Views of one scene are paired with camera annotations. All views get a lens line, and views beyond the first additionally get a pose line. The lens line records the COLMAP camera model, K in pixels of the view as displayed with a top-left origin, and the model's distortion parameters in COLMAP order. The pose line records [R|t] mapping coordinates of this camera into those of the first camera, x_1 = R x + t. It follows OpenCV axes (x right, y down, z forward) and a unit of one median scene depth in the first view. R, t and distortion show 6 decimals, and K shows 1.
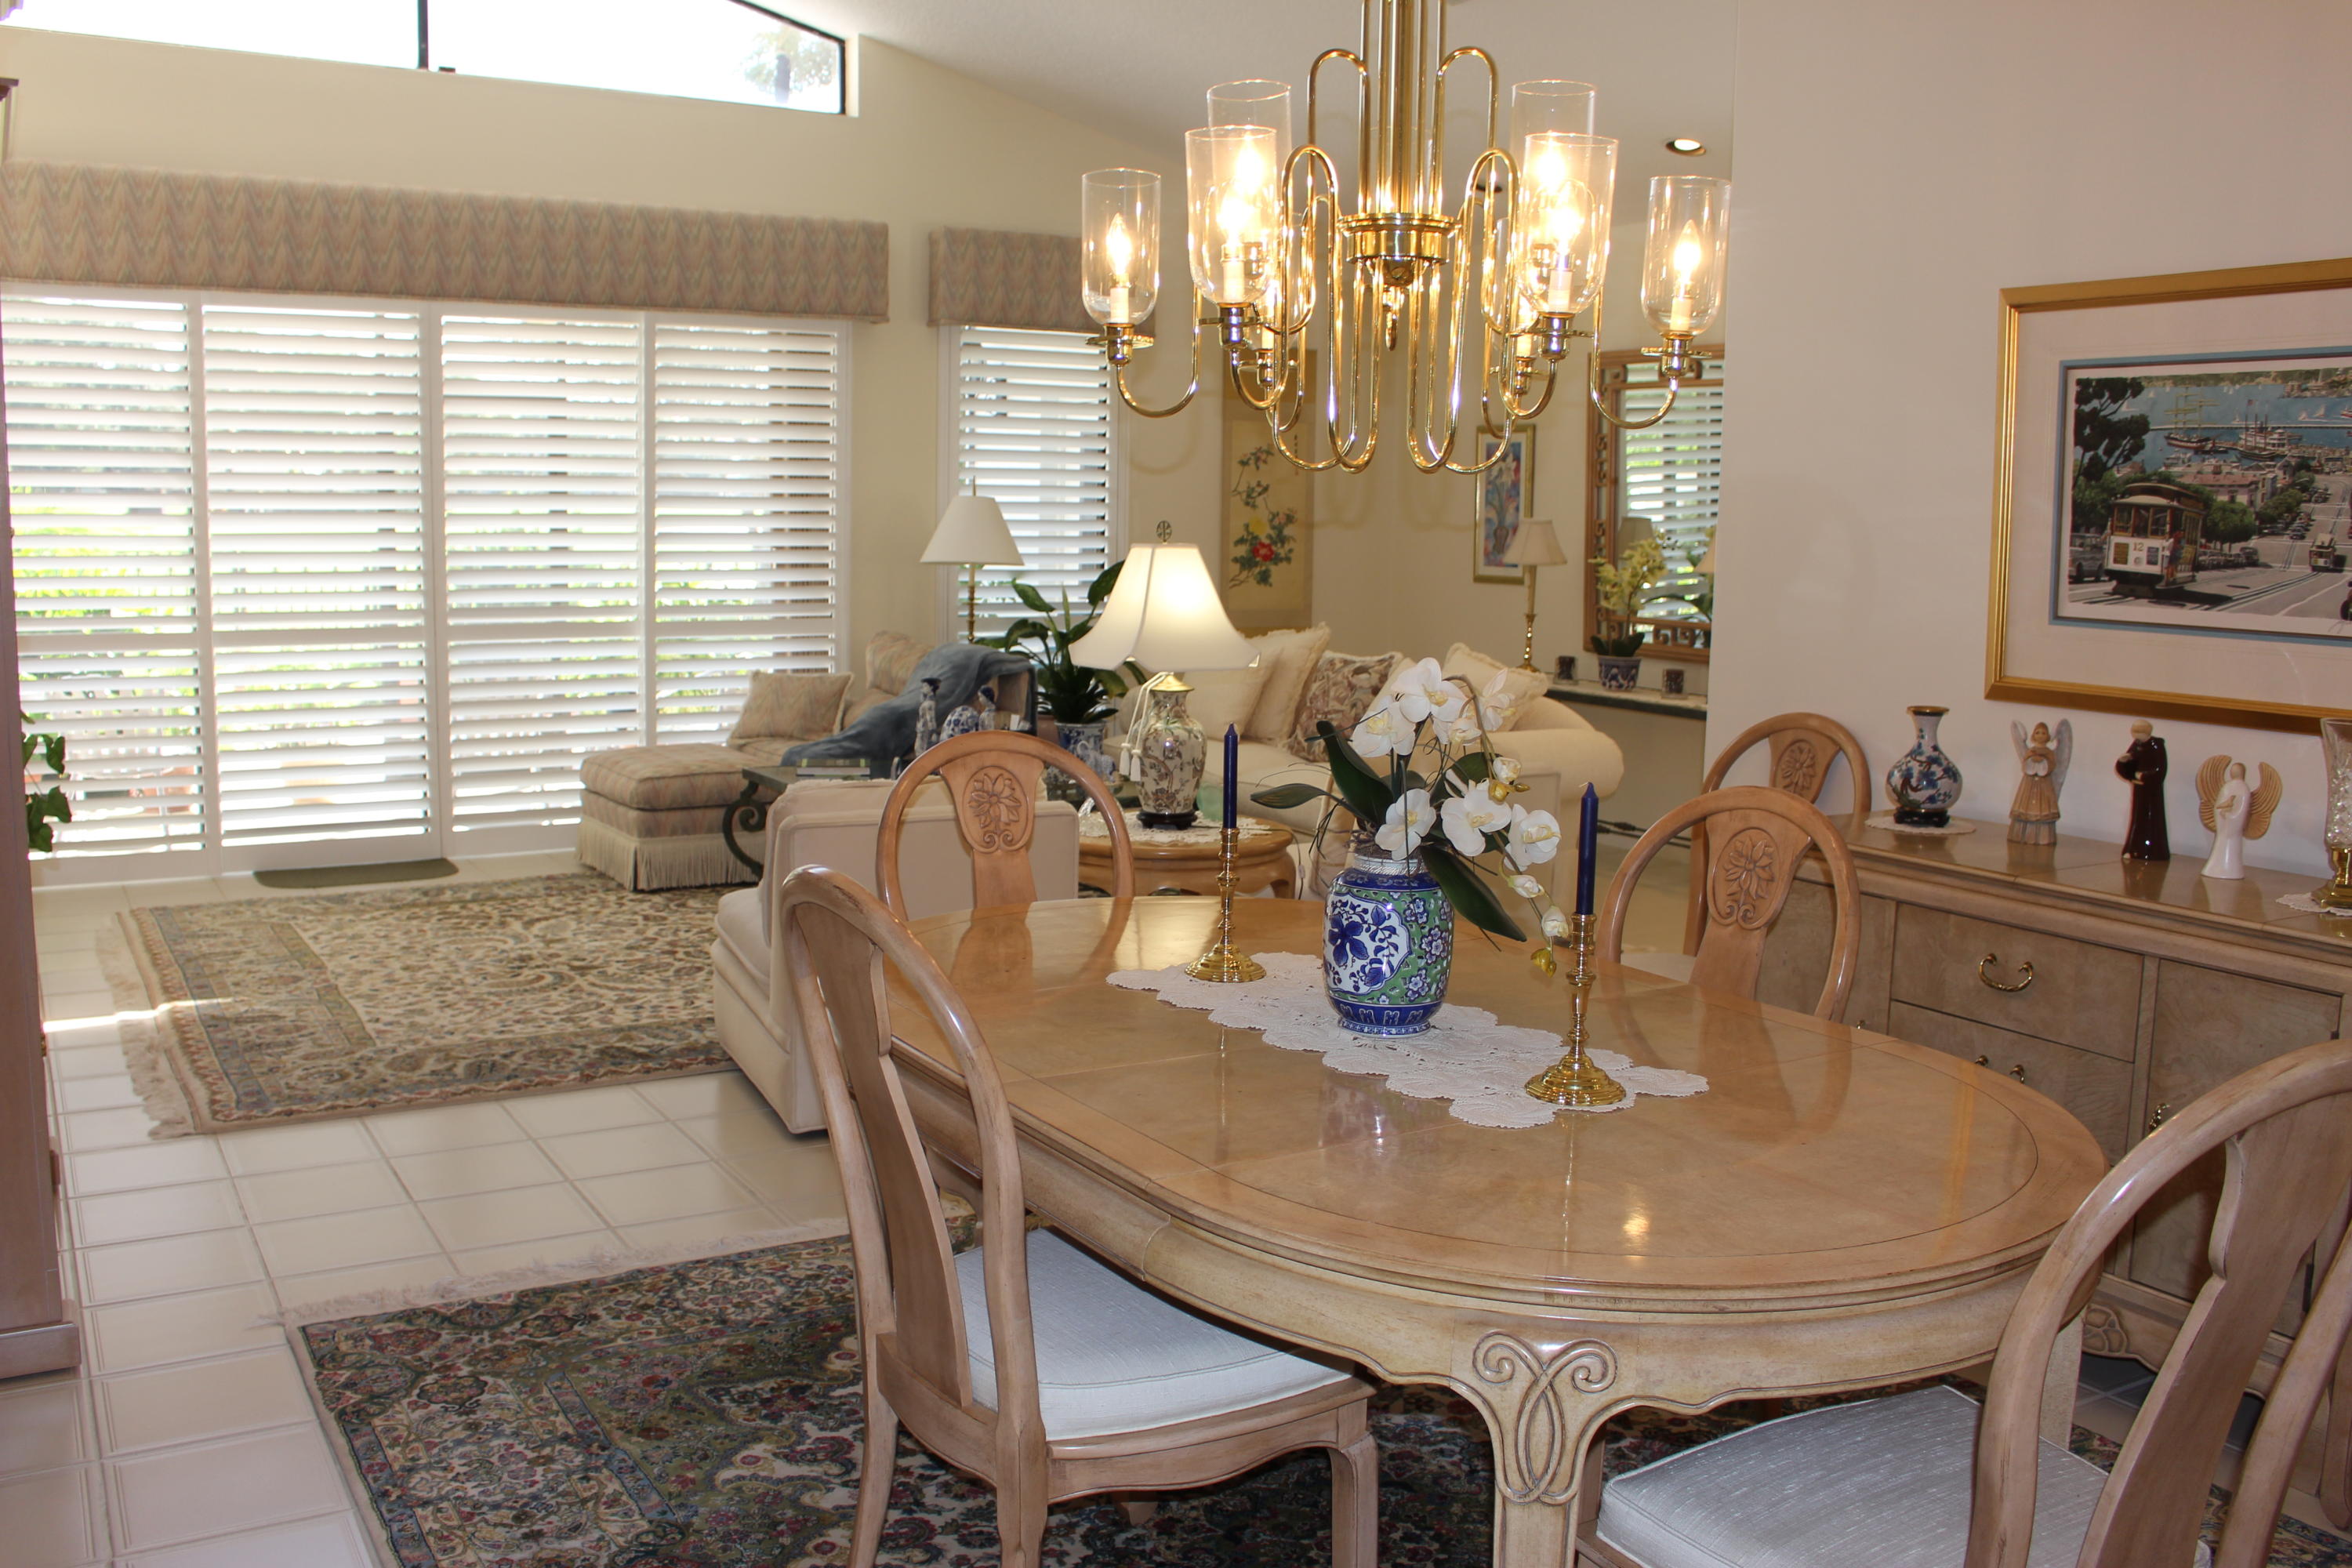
lens RADIAL K [[2074.5, 0, 1176.0], [0, 2074.5, 784.0], [0, 0, 1]] dist [-0.162649, 0.154389]
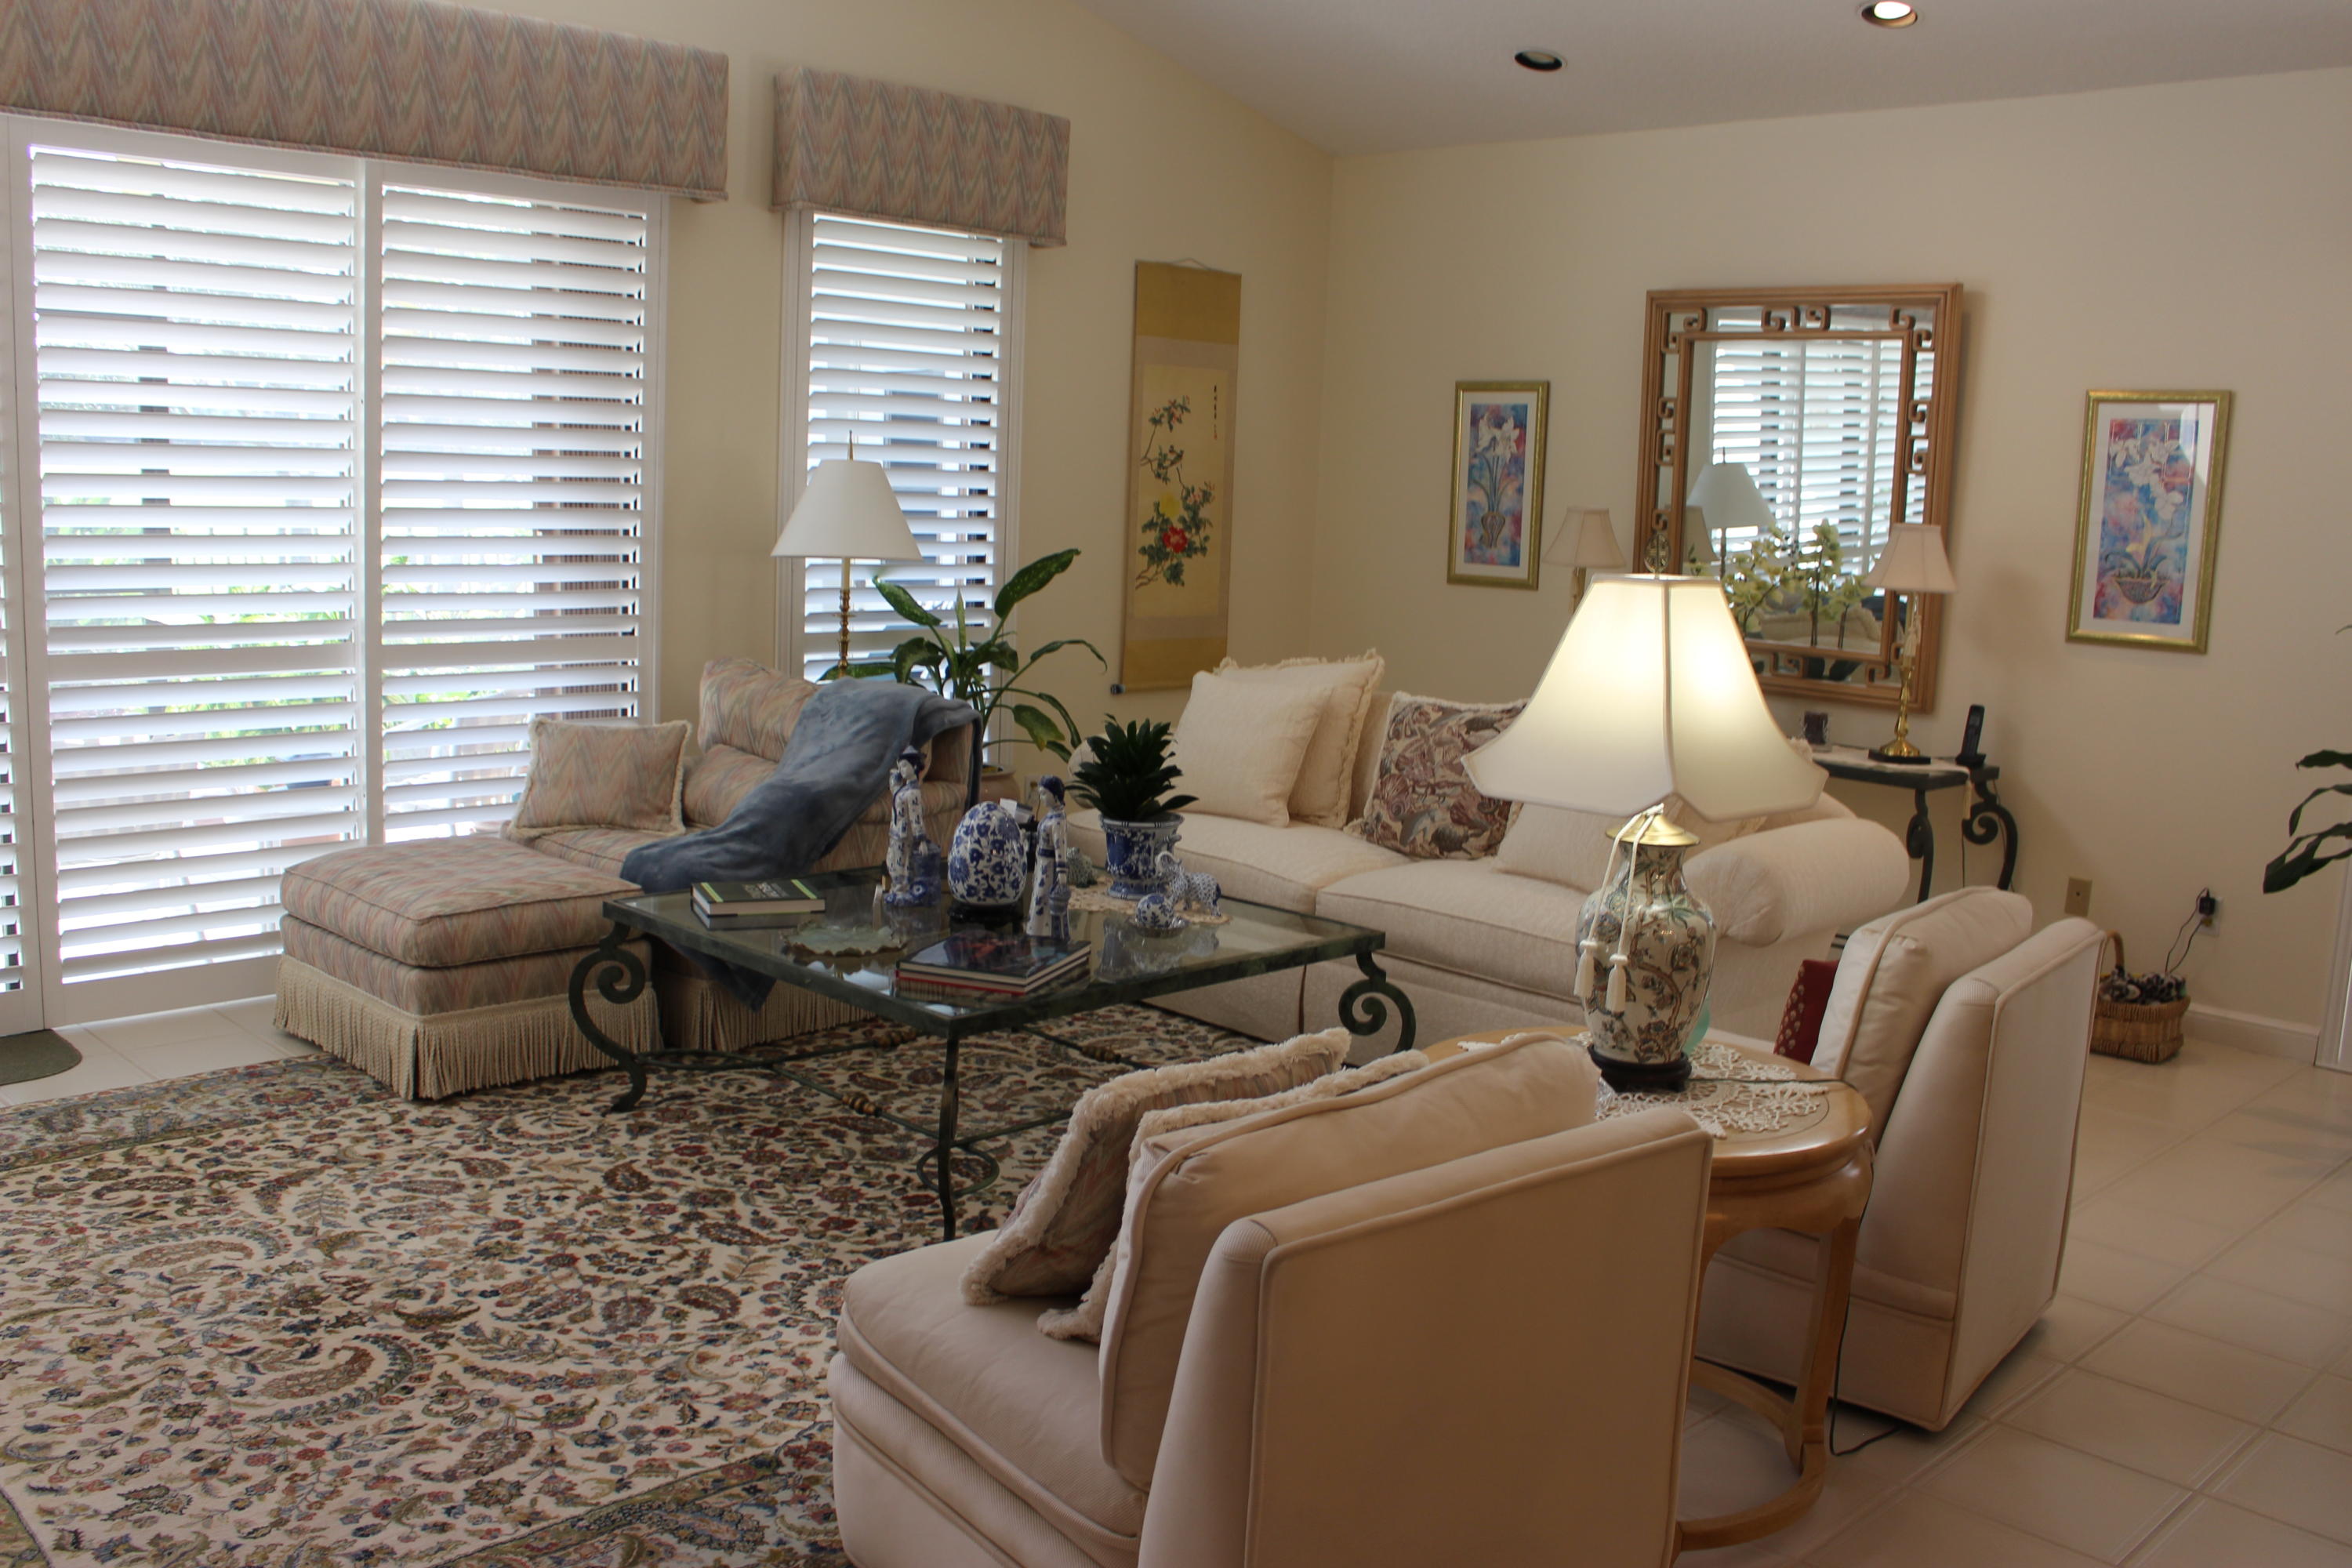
lens RADIAL K [[2074.5, 0, 1176.0], [0, 2074.5, 784.0], [0, 0, 1]] dist [-0.162649, 0.154389]
pose [[0.970858, -0.013834, 0.239254, -0.163410], [0.009050, 0.999737, 0.021081, -0.046197], [-0.239483, -0.018301, 0.970728, 0.314842]]
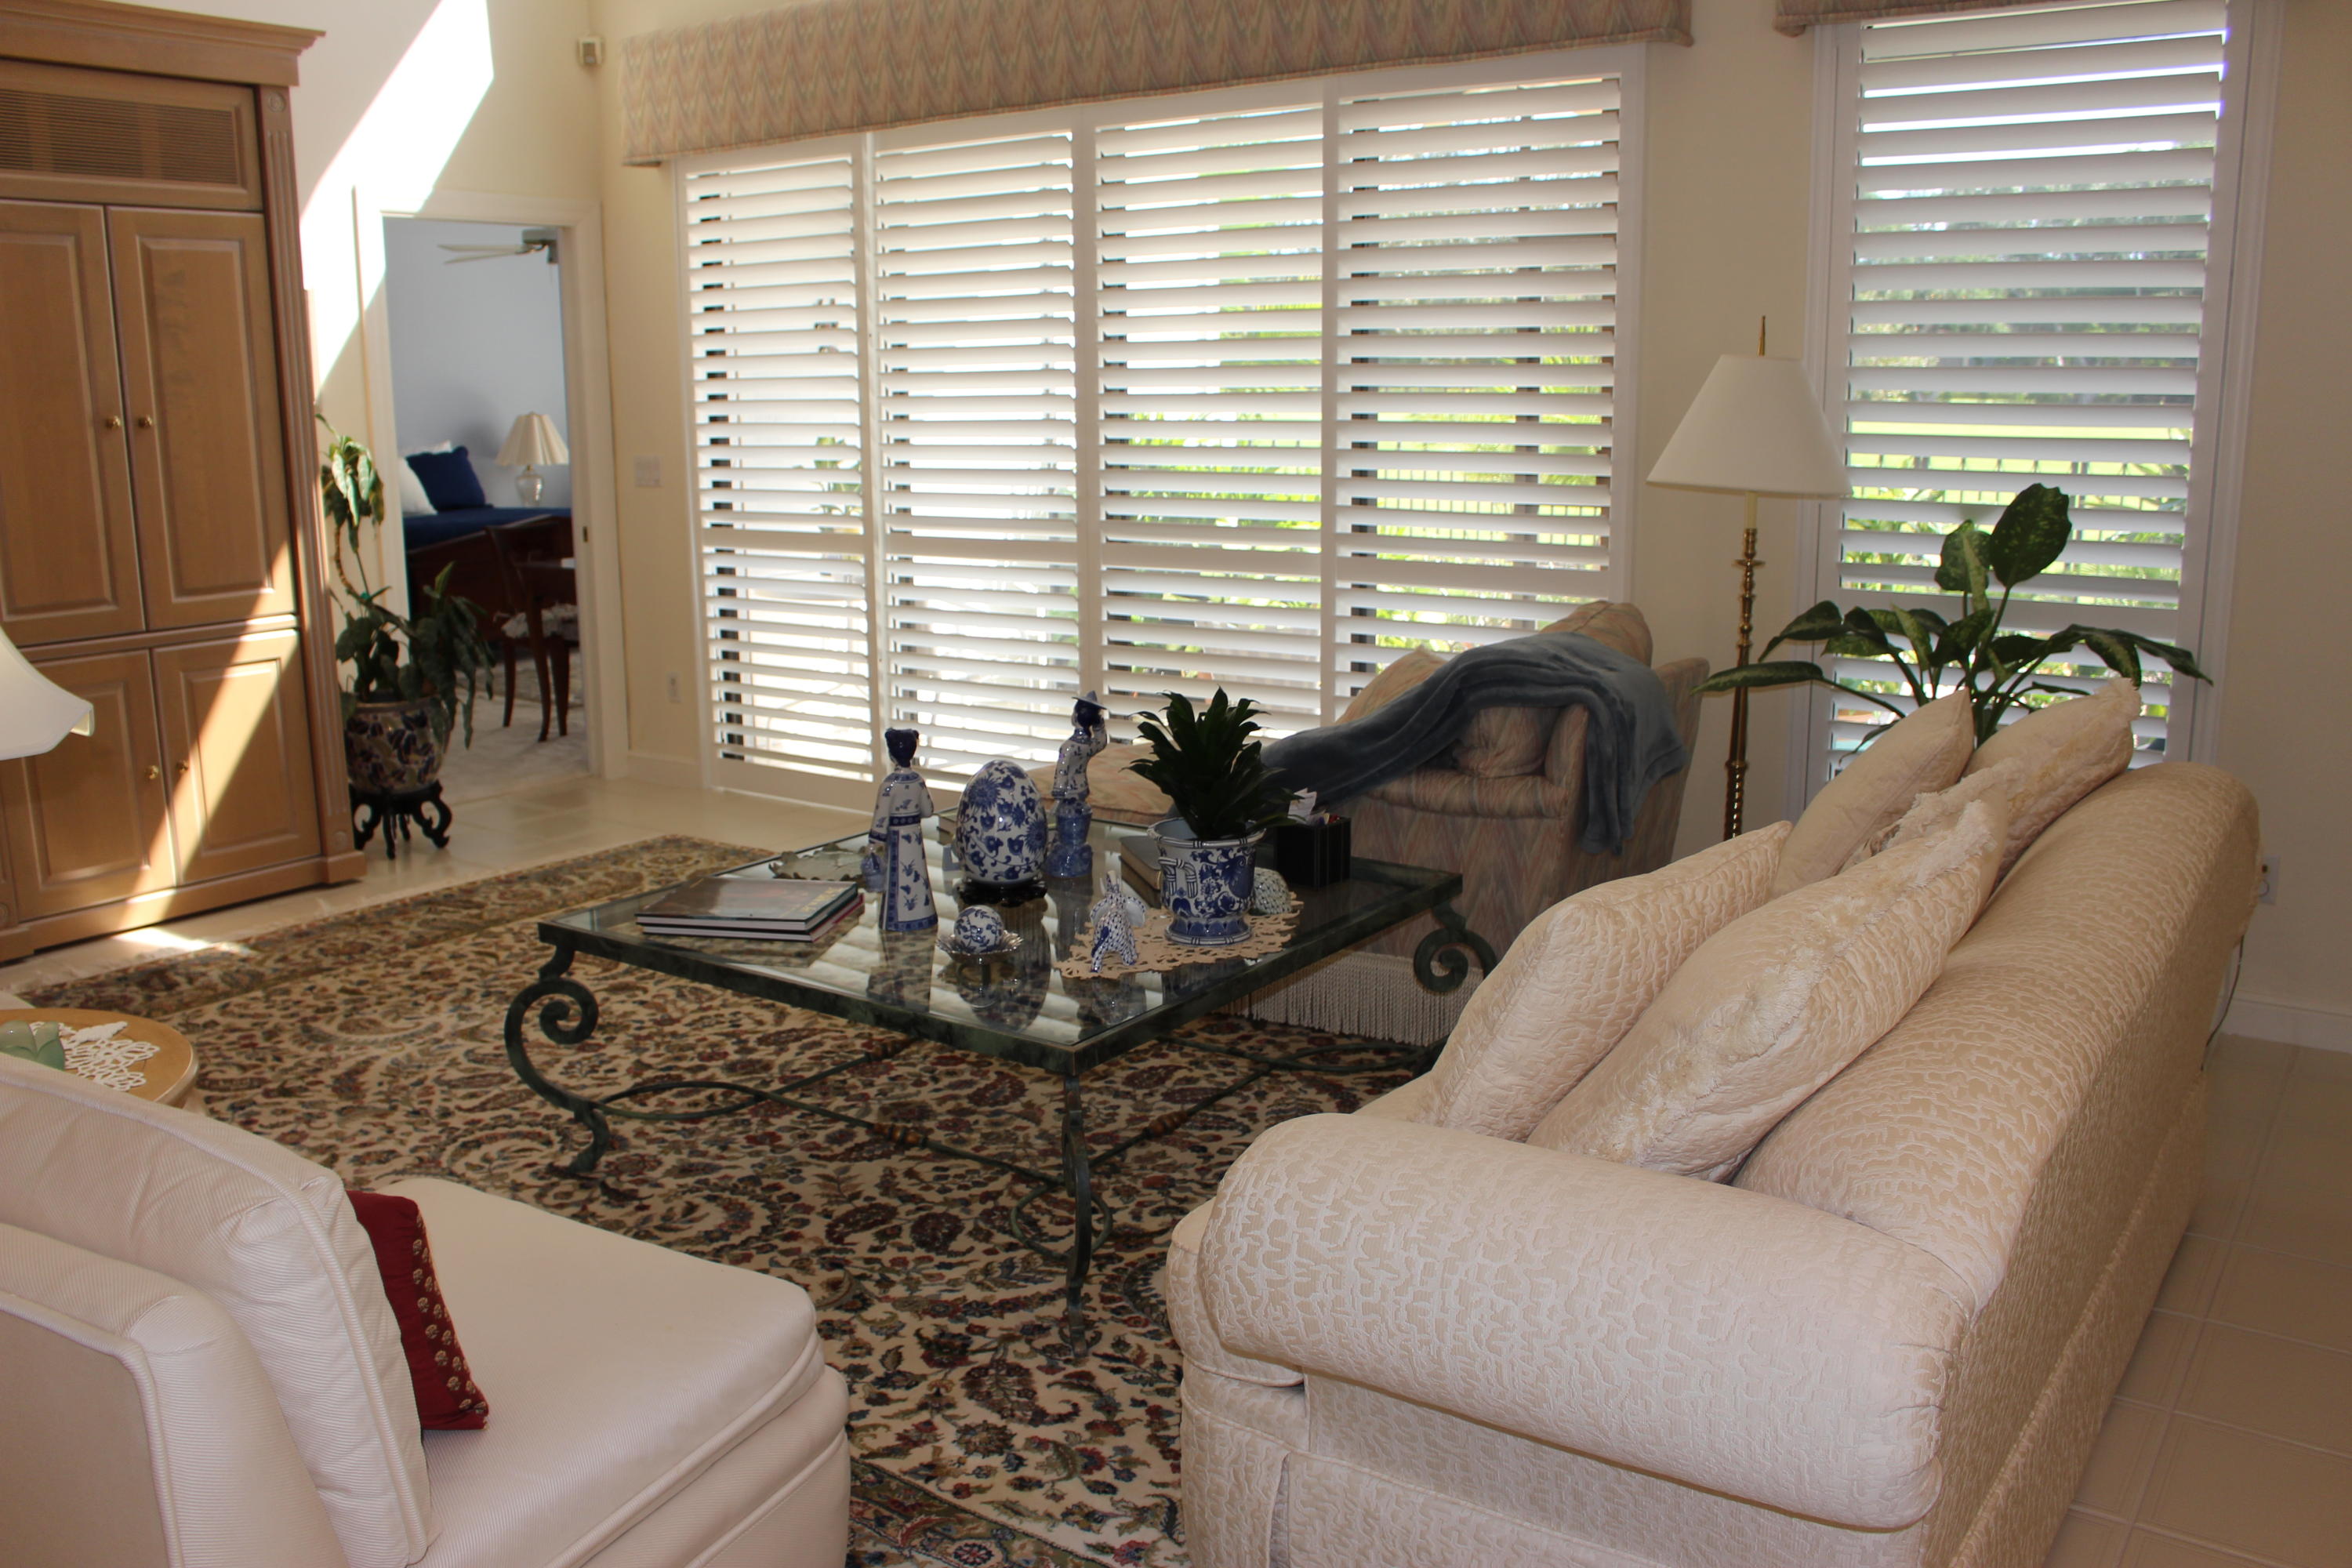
lens RADIAL K [[2003.0, 0, 1176.0], [0, 2003.0, 784.0], [0, 0, 1]] dist [-0.098932, -0.000584]
pose [[0.384428, 0.166240, -0.908064, 0.324257], [-0.106120, 0.985089, 0.135416, -0.088728], [0.917035, 0.044306, 0.396337, 0.700669]]
